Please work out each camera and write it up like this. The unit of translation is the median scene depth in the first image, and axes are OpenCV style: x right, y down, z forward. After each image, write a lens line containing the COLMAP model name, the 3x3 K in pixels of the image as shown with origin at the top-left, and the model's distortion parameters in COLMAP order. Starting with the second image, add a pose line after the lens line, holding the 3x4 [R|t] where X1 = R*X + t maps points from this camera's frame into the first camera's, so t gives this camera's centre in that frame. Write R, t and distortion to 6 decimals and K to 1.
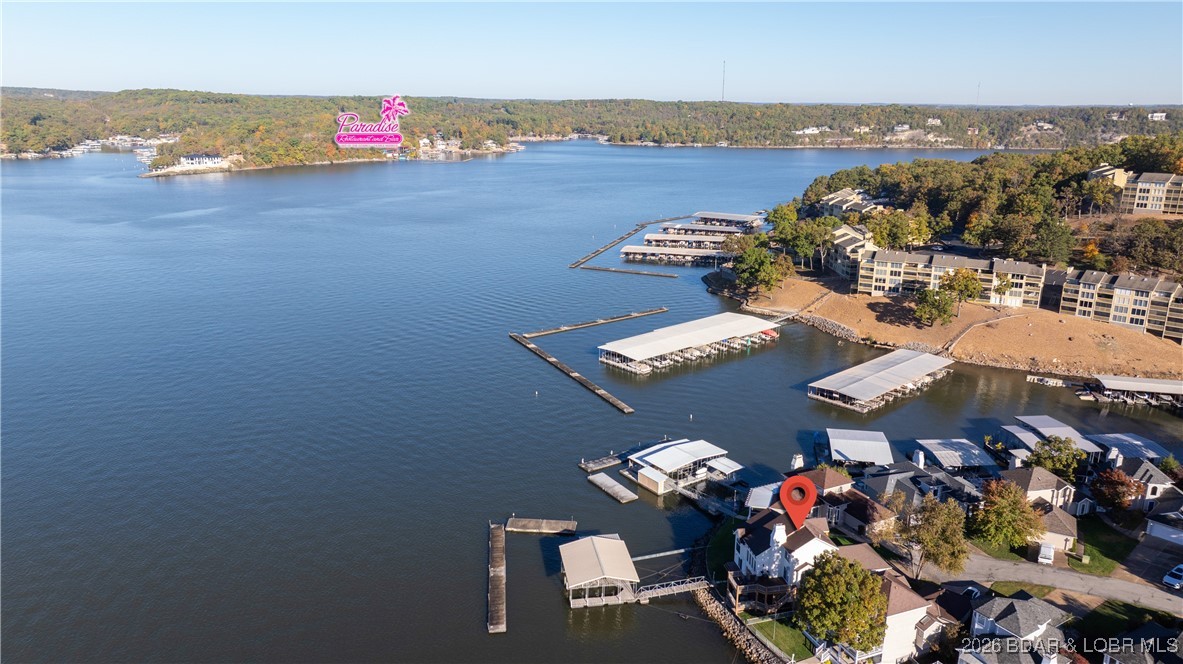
lens RADIAL K [[836.8, 0, 595.8], [0, 836.8, 328.6], [0, 0, 1]] dist [-0.030866, 0.039036]
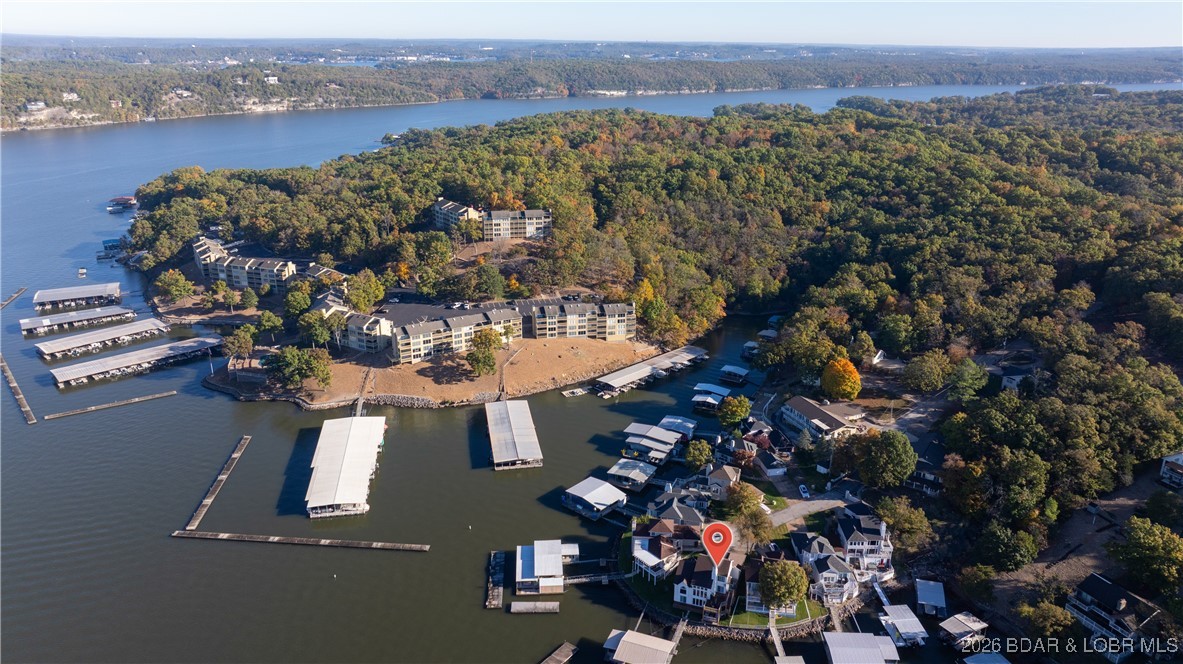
lens RADIAL K [[836.8, 0, 595.8], [0, 836.8, 328.6], [0, 0, 1]] dist [-0.030866, 0.039036]
pose [[0.523407, -0.290175, 0.801152, -0.502600], [0.222665, 0.954136, 0.200115, -0.277181], [-0.822475, 0.073647, 0.564013, 0.082640]]
